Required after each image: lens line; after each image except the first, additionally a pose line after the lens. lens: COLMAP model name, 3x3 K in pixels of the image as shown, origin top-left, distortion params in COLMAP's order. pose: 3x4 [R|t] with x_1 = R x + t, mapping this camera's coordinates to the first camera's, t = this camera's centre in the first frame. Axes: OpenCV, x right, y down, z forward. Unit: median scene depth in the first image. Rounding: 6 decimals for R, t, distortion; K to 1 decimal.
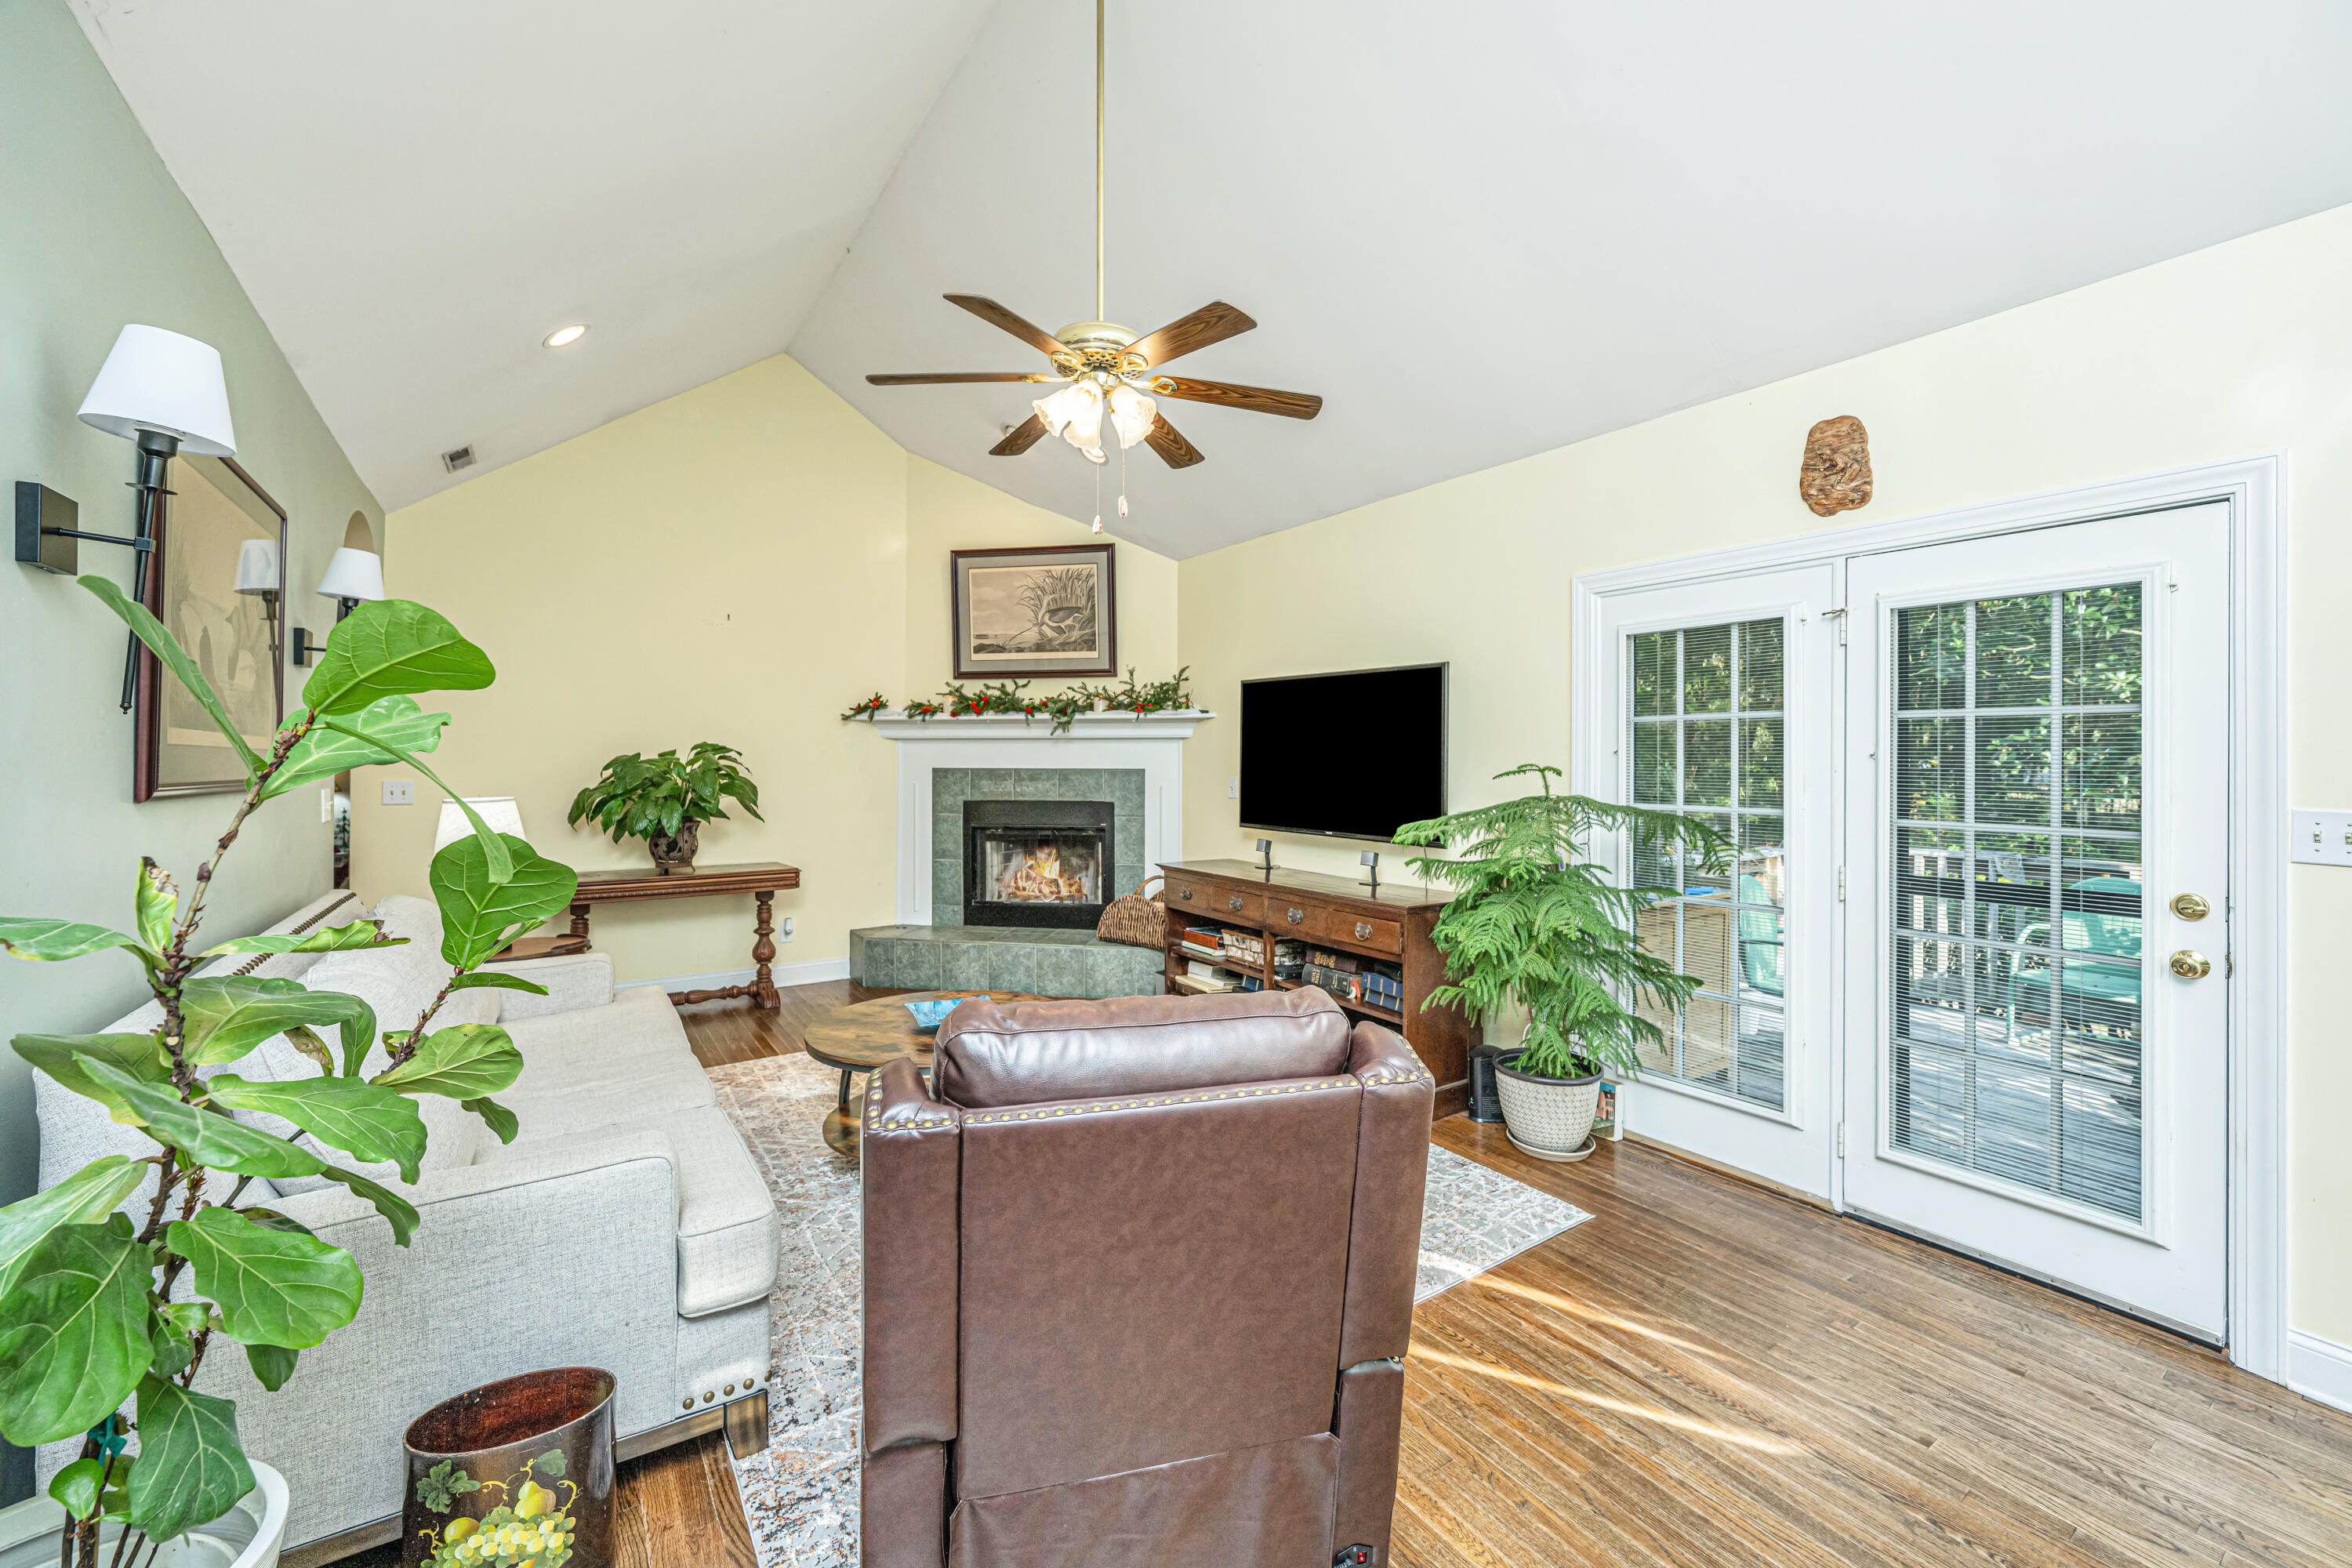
lens RADIAL K [[952.5, 0, 1178.0], [0, 952.5, 762.2], [0, 0, 1]] dist [-0.000377, -0.000649]
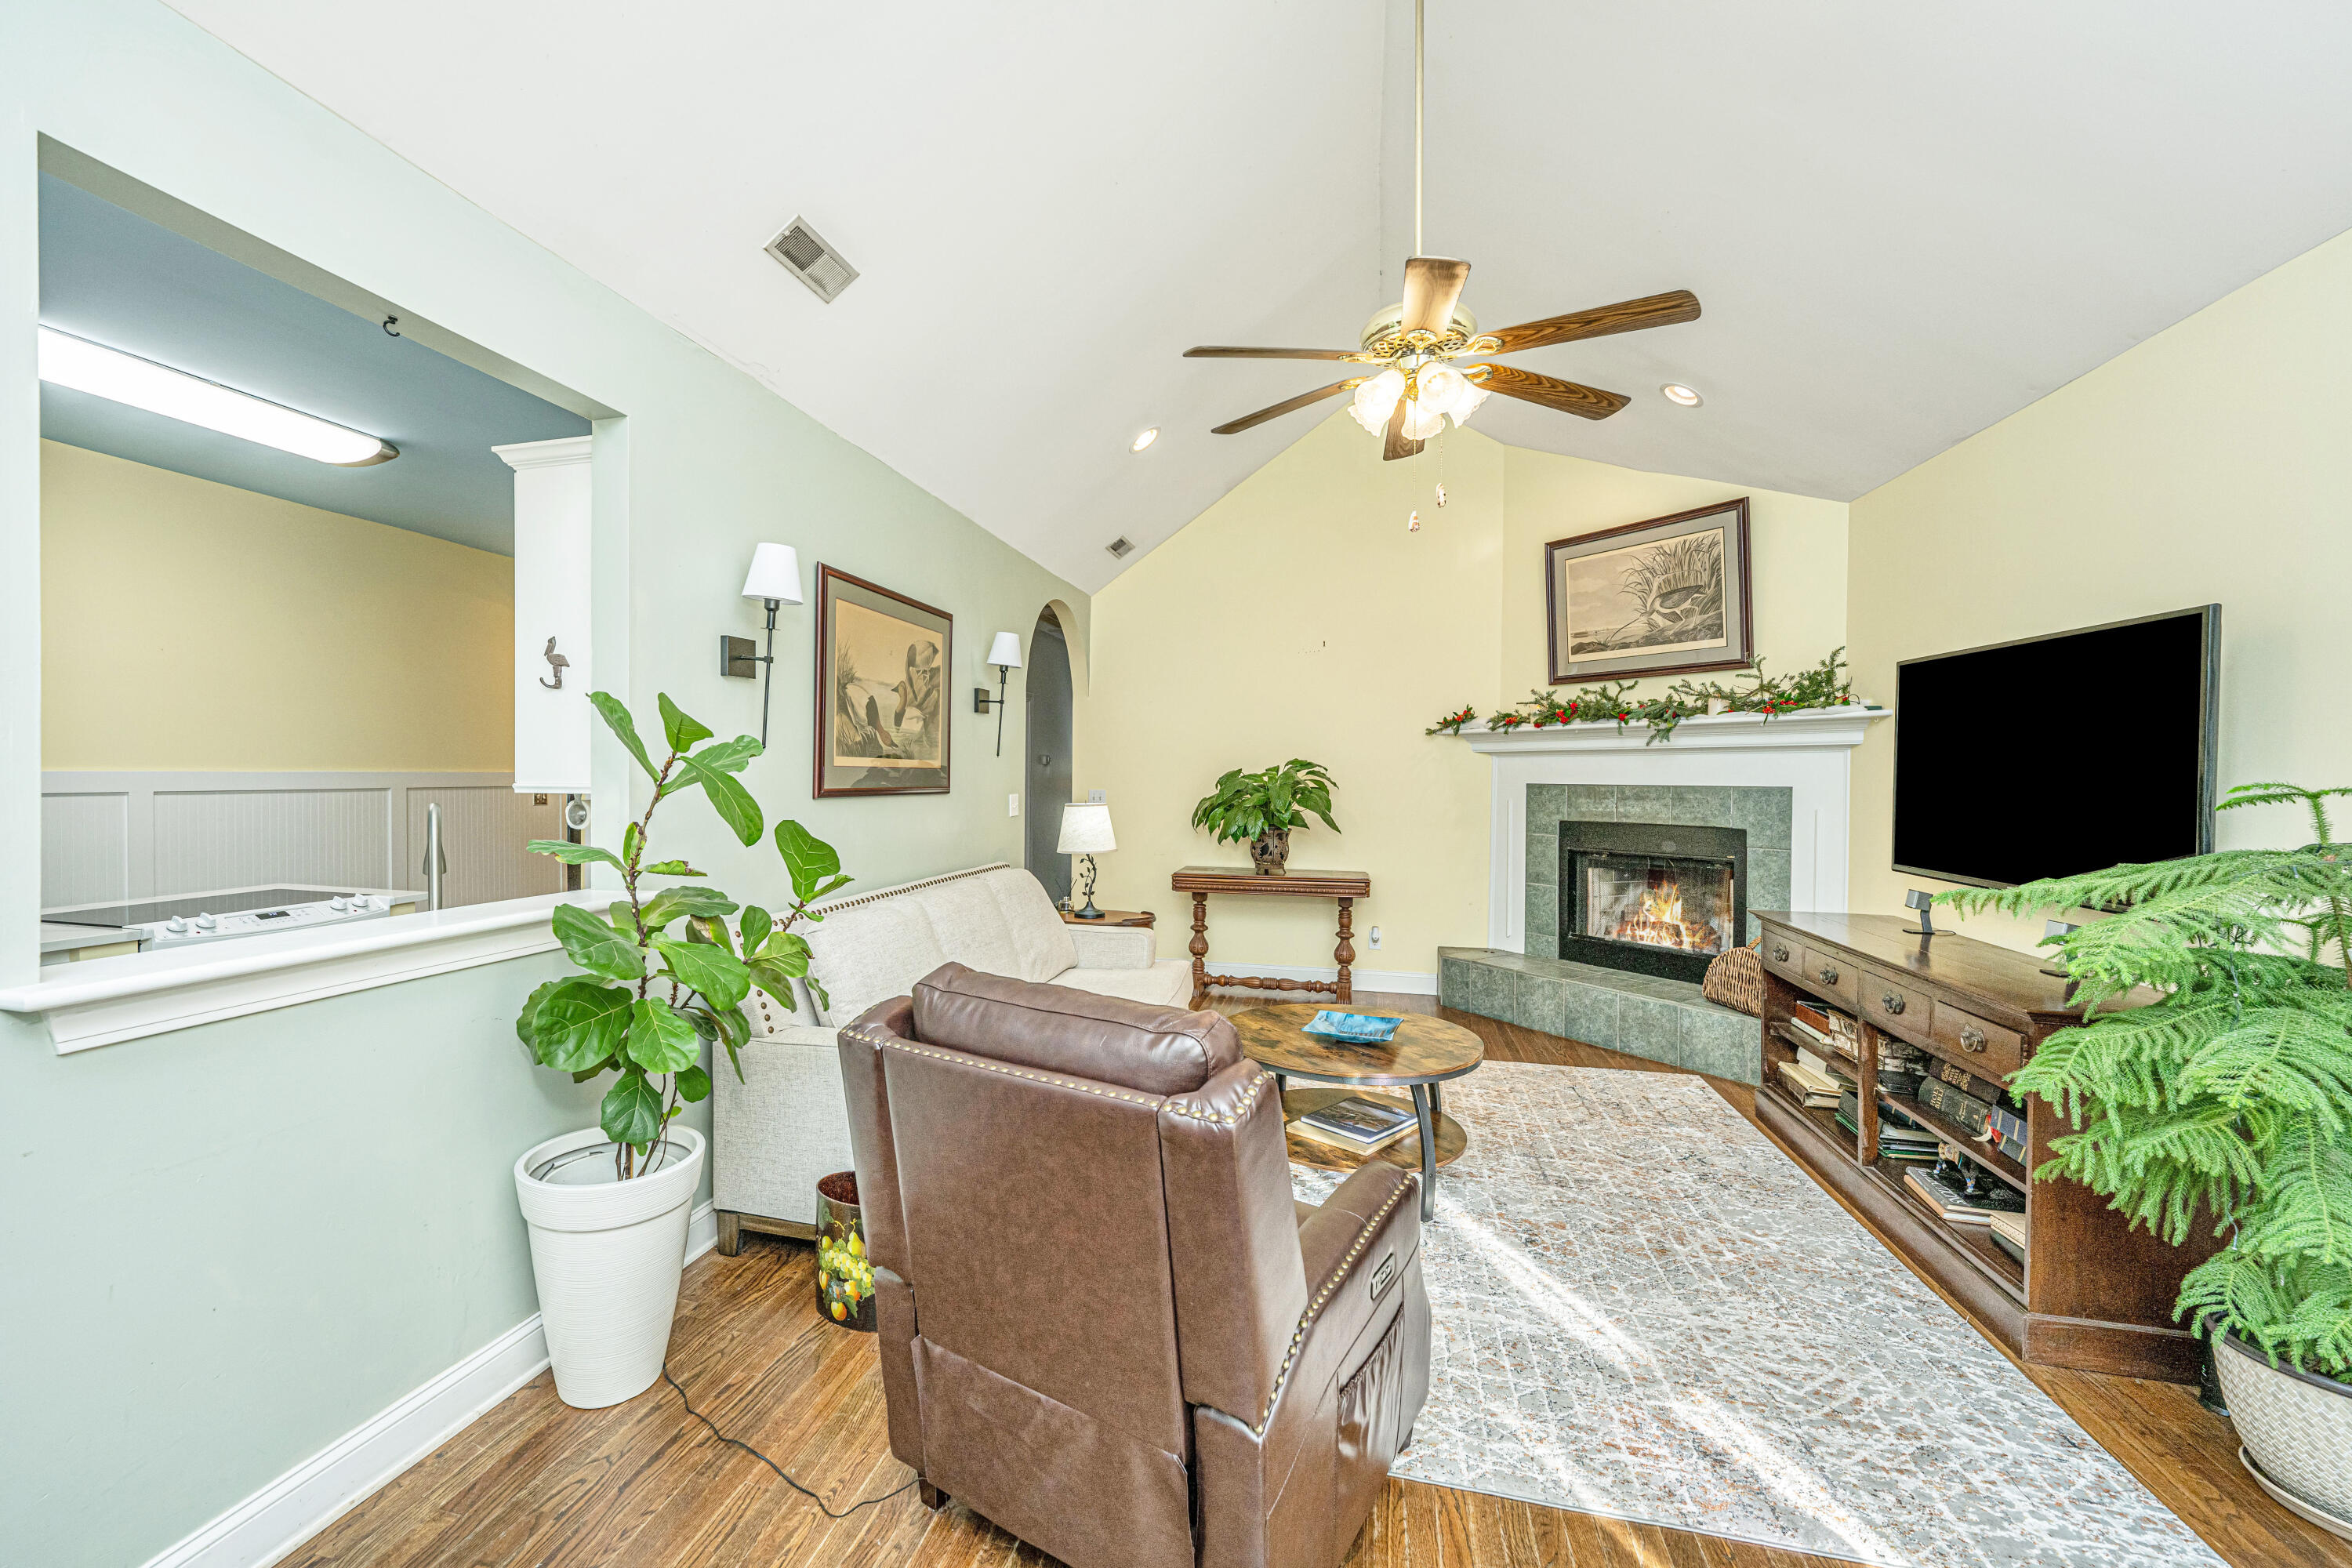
lens RADIAL K [[975.9, 0, 1072.7], [0, 975.9, 790.2], [0, 0, 1]] dist [-0.002633, -0.000028]
pose [[0.633680, 0.012954, -0.773487, 0.217482], [-0.002005, 0.999884, 0.015103, -0.001092], [0.773593, -0.008020, 0.633632, 0.071215]]
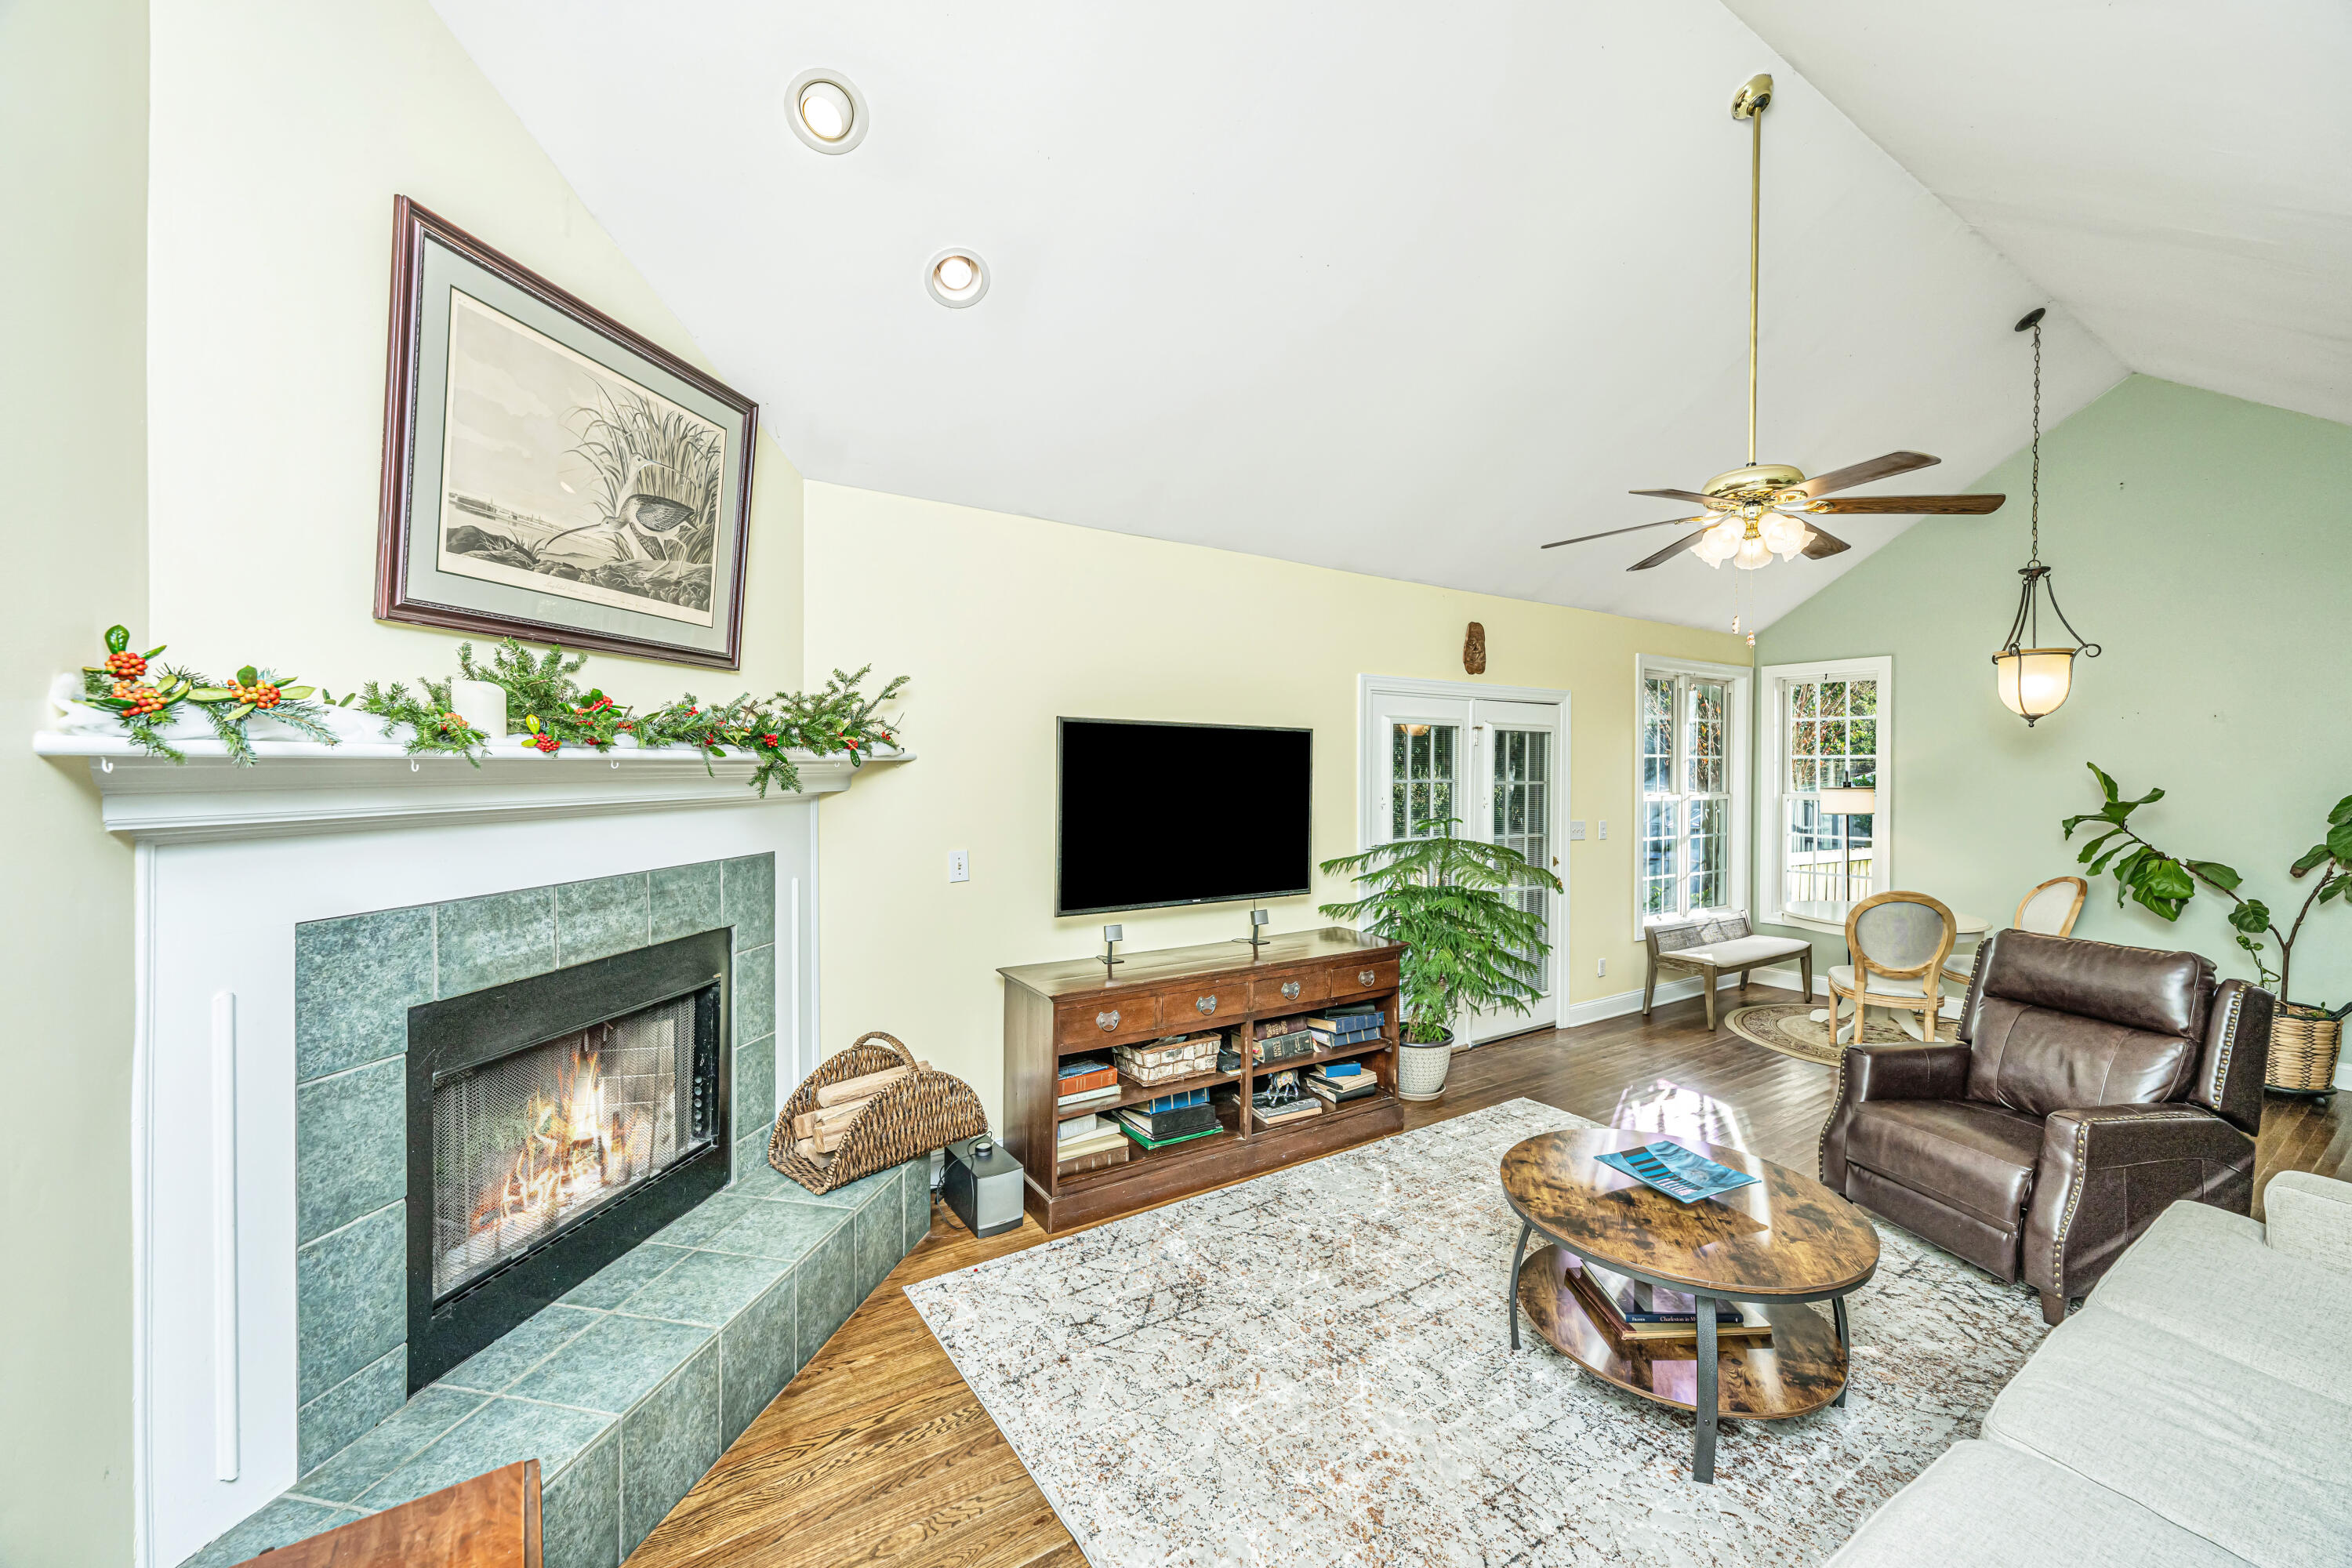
lens RADIAL K [[941.6, 0, 1182.3], [0, 941.6, 773.6], [0, 0, 1]] dist [-0.000178, 0.000015]
pose [[-0.003460, -0.015503, 0.999874, -0.601280], [-0.006047, 0.999862, 0.015481, -0.049329], [-0.999976, -0.005992, -0.003553, 0.833478]]
